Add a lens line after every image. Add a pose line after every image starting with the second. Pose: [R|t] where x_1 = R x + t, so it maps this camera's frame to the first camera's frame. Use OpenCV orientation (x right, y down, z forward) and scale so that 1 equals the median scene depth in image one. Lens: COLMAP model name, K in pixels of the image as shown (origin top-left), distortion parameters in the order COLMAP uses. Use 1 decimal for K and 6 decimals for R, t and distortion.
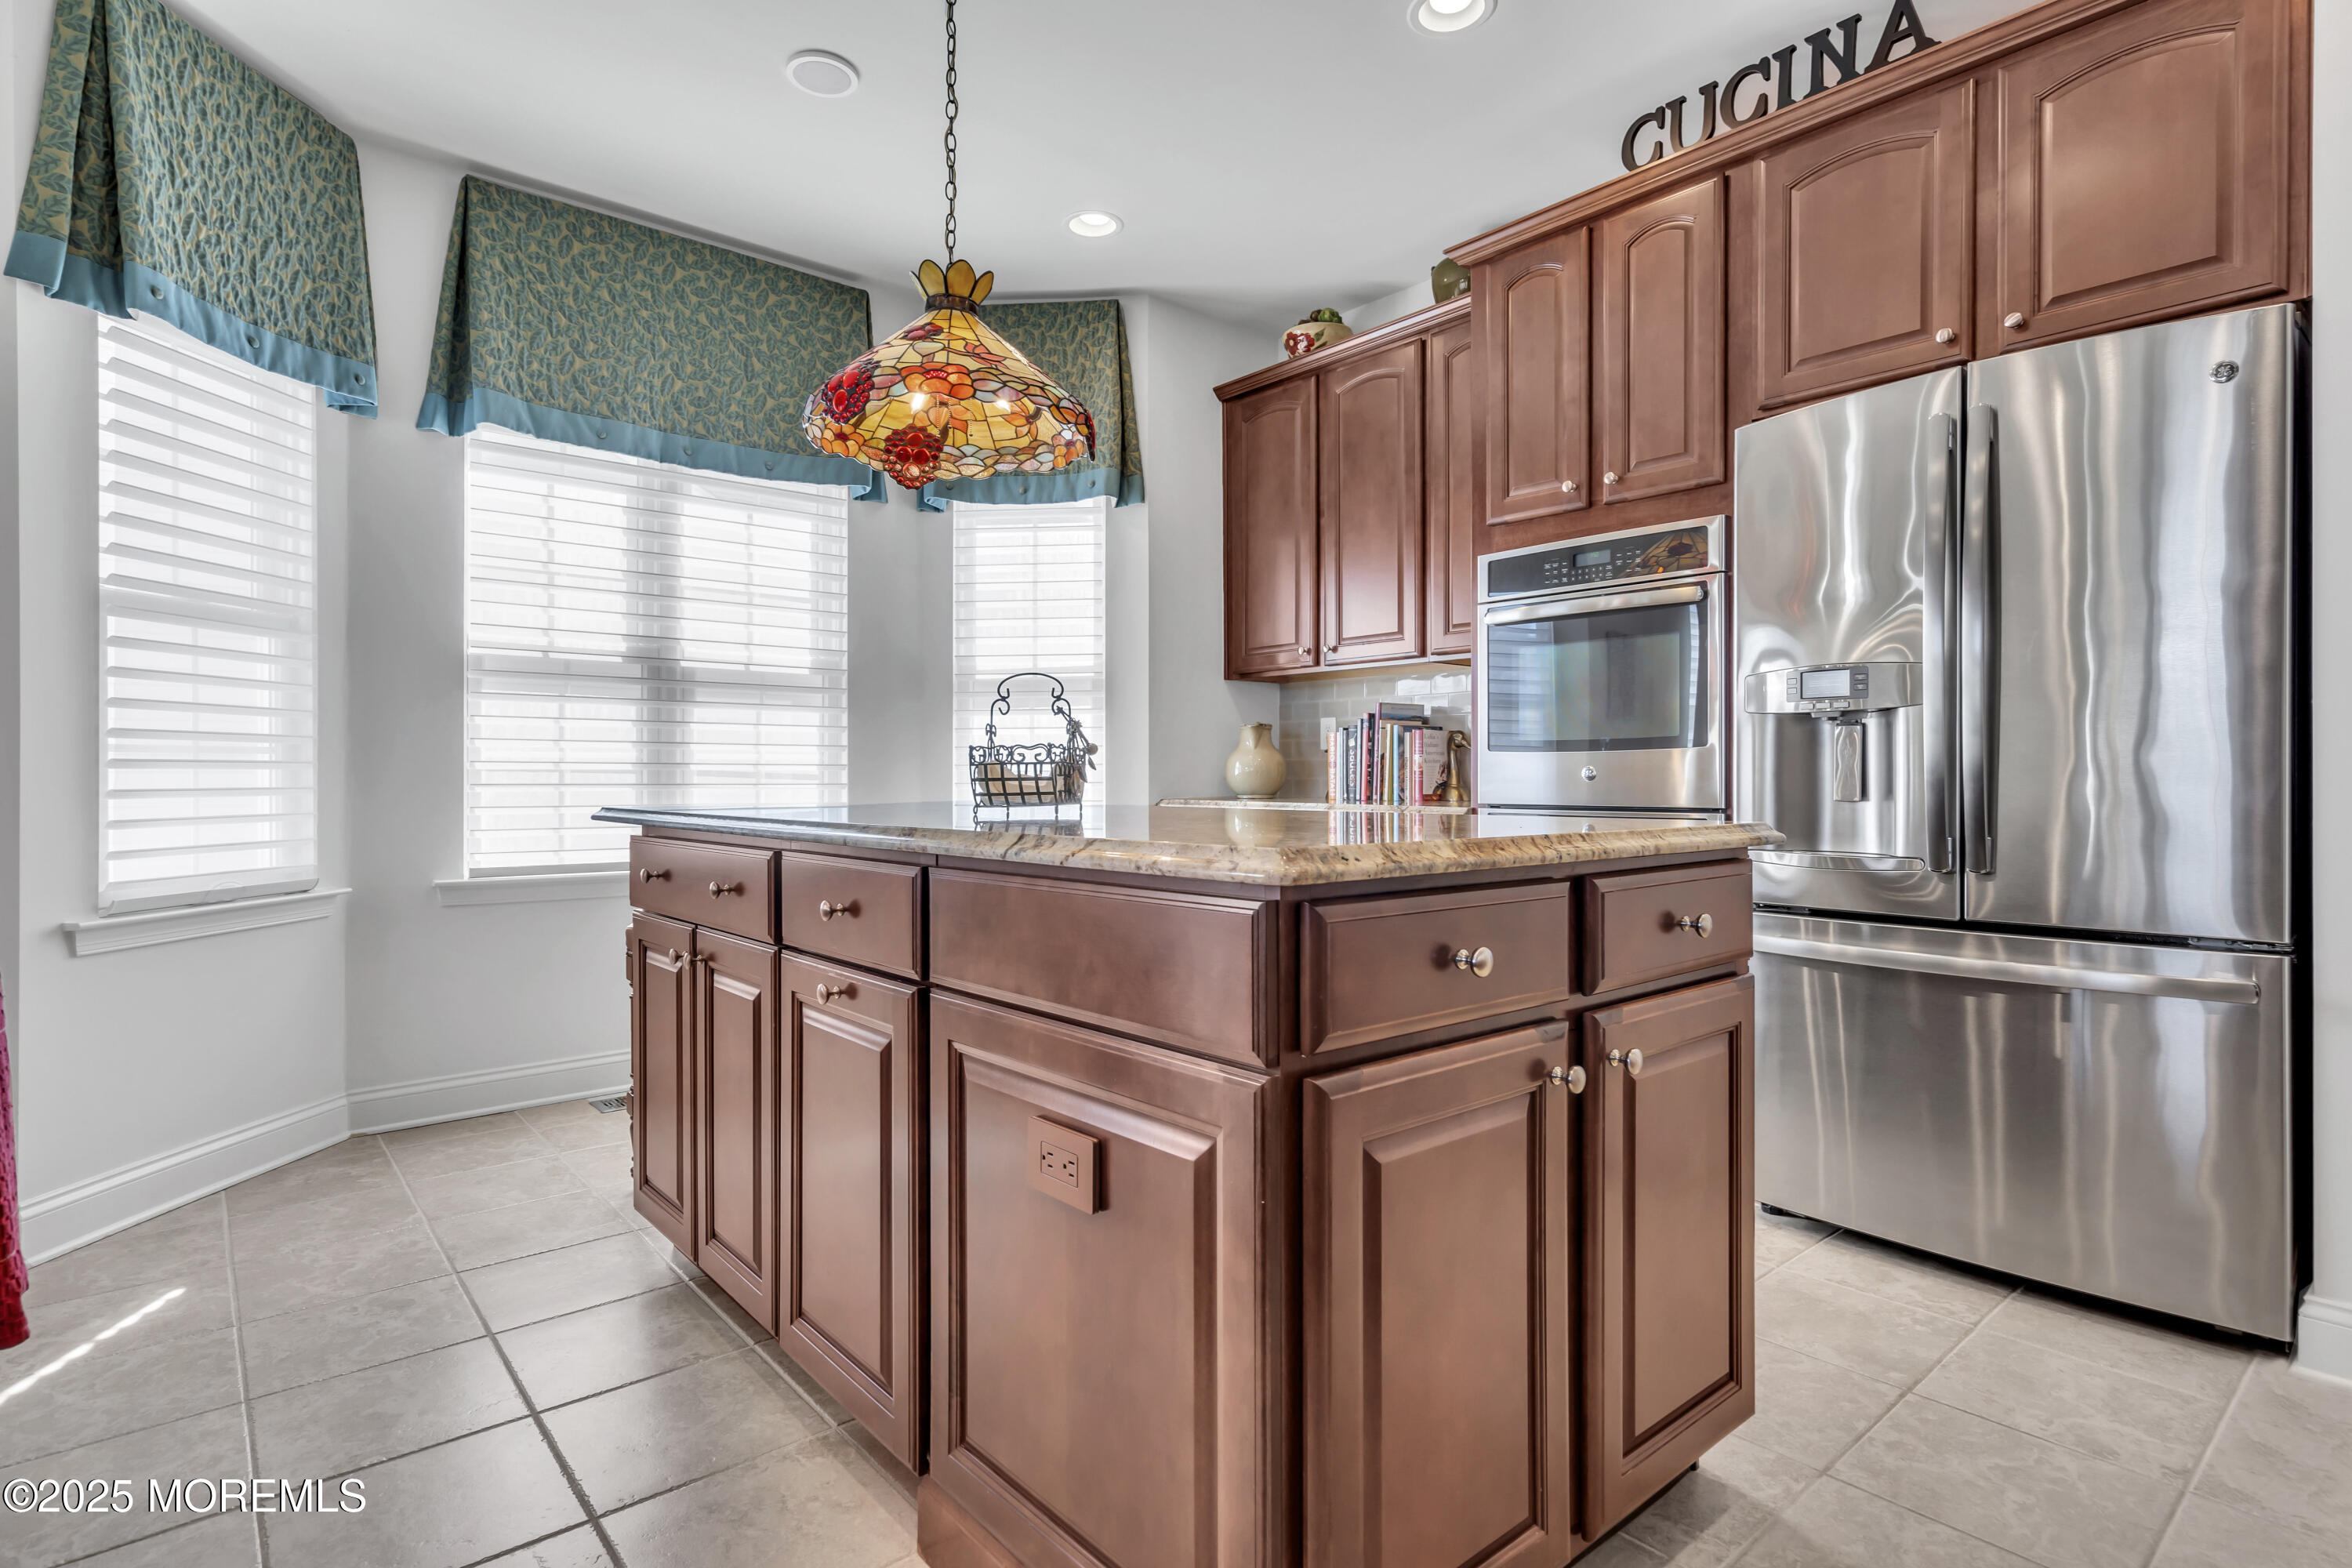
lens RADIAL K [[1088.6, 0, 1188.3], [0, 1088.6, 773.2], [0, 0, 1]] dist [-0.002658, -0.000026]
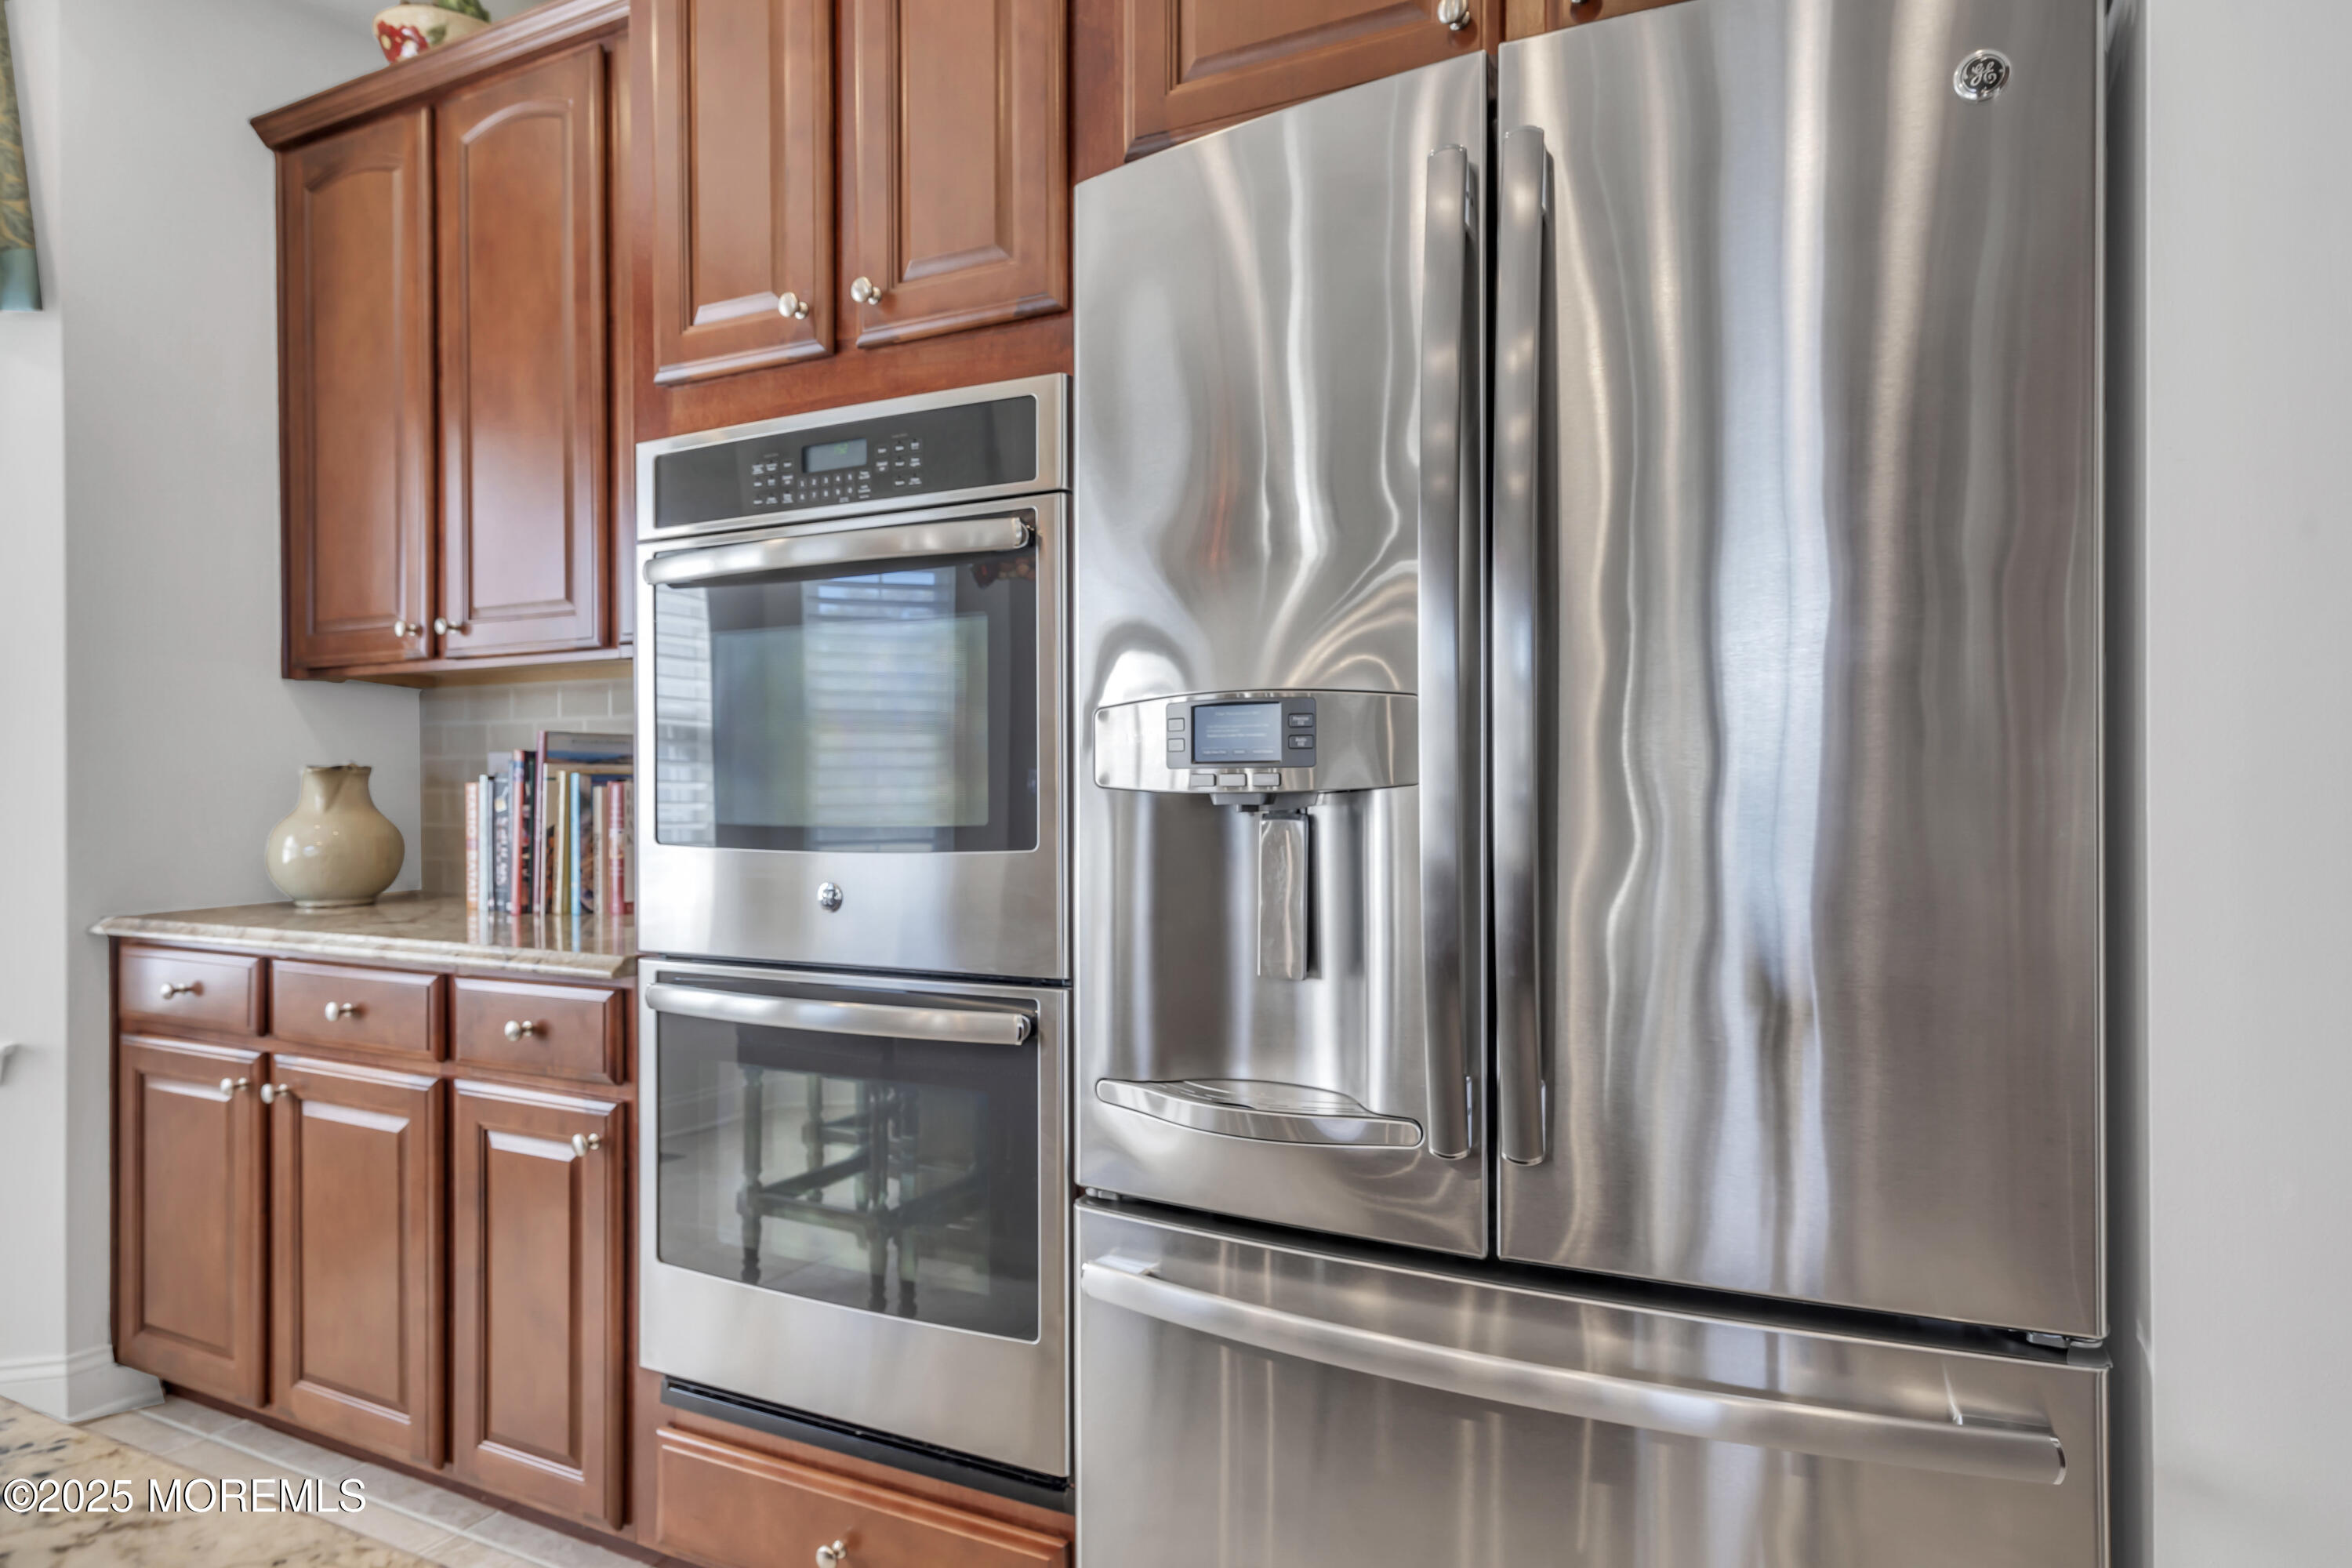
lens RADIAL K [[1141.6, 0, 1178.1], [0, 1141.6, 797.6], [0, 0, 1]] dist [0.001697, -0.000260]
pose [[0.913309, -0.013997, 0.407026, 0.301500], [0.006892, 0.999797, 0.018917, -0.053110], [-0.407208, -0.014472, 0.913221, 0.468779]]
